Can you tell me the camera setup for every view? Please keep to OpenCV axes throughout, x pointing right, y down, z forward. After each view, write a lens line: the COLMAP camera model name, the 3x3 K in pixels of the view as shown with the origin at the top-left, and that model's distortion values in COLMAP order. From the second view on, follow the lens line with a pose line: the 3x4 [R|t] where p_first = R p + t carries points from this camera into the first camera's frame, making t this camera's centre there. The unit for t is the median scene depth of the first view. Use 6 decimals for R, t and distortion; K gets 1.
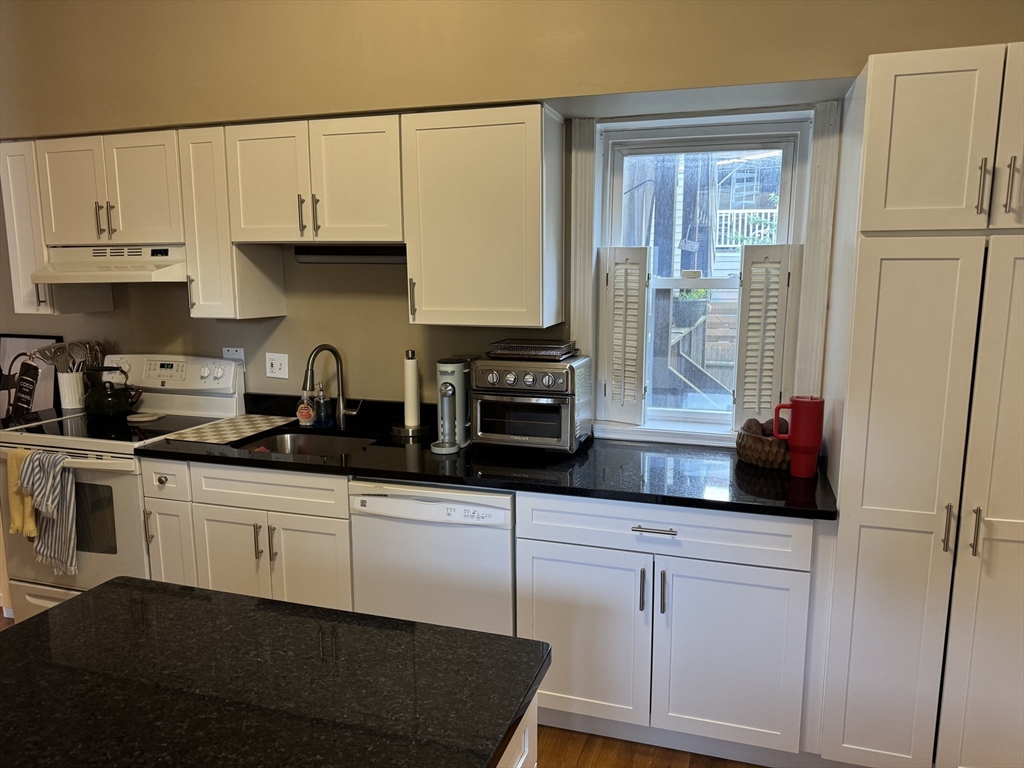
lens RADIAL K [[728.8, 0, 512.0], [0, 728.8, 384.0], [0, 0, 1]] dist [0.026994, -0.029373]
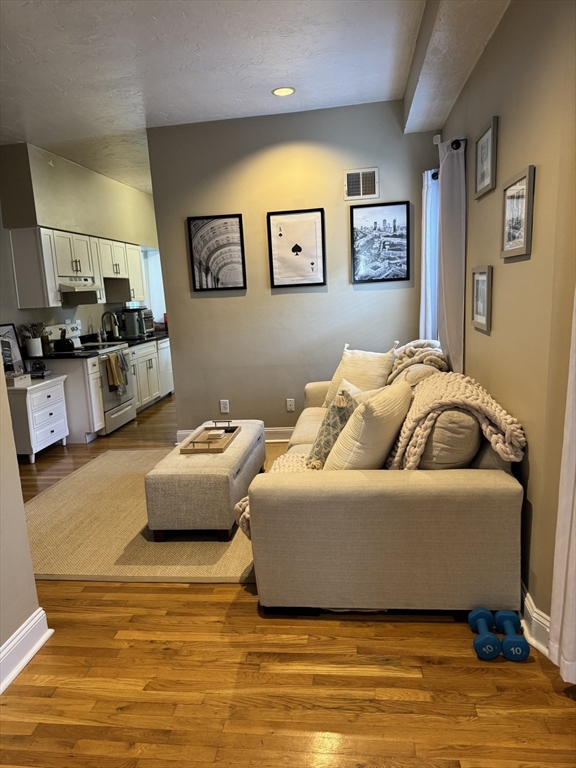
lens RADIAL K [[546.6, 0, 288.8], [0, 546.6, 386.6], [0, 0, 1]] dist [0.026994, -0.029373]
pose [[-0.185497, -0.167526, 0.968259, -2.119057], [0.201504, 0.957935, 0.204343, -0.054754], [-0.961762, 0.233013, -0.143937, 0.545808]]
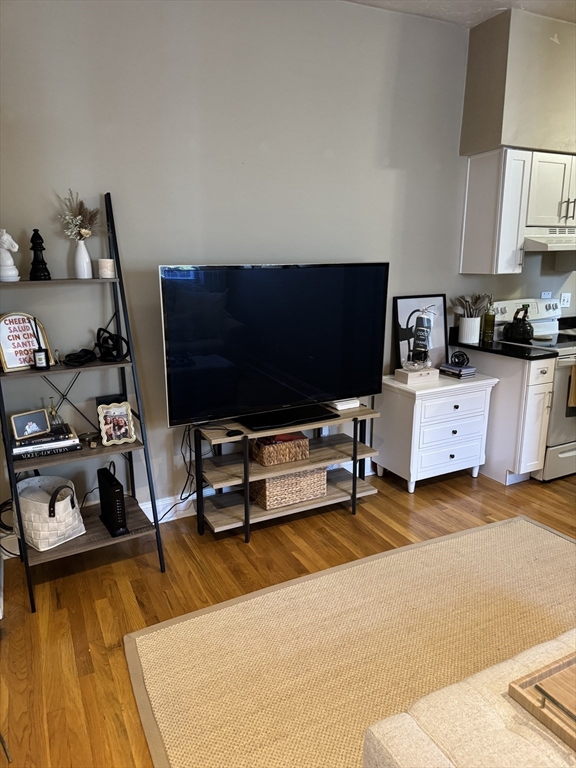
lens RADIAL K [[546.6, 0, 288.8], [0, 546.6, 386.6], [0, 0, 1]] dist [0.026994, -0.029373]
pose [[0.712371, -0.169358, 0.681062, -1.519845], [0.119623, 0.985547, 0.119951, -0.051515], [-0.691533, -0.003979, 0.722334, 0.456103]]
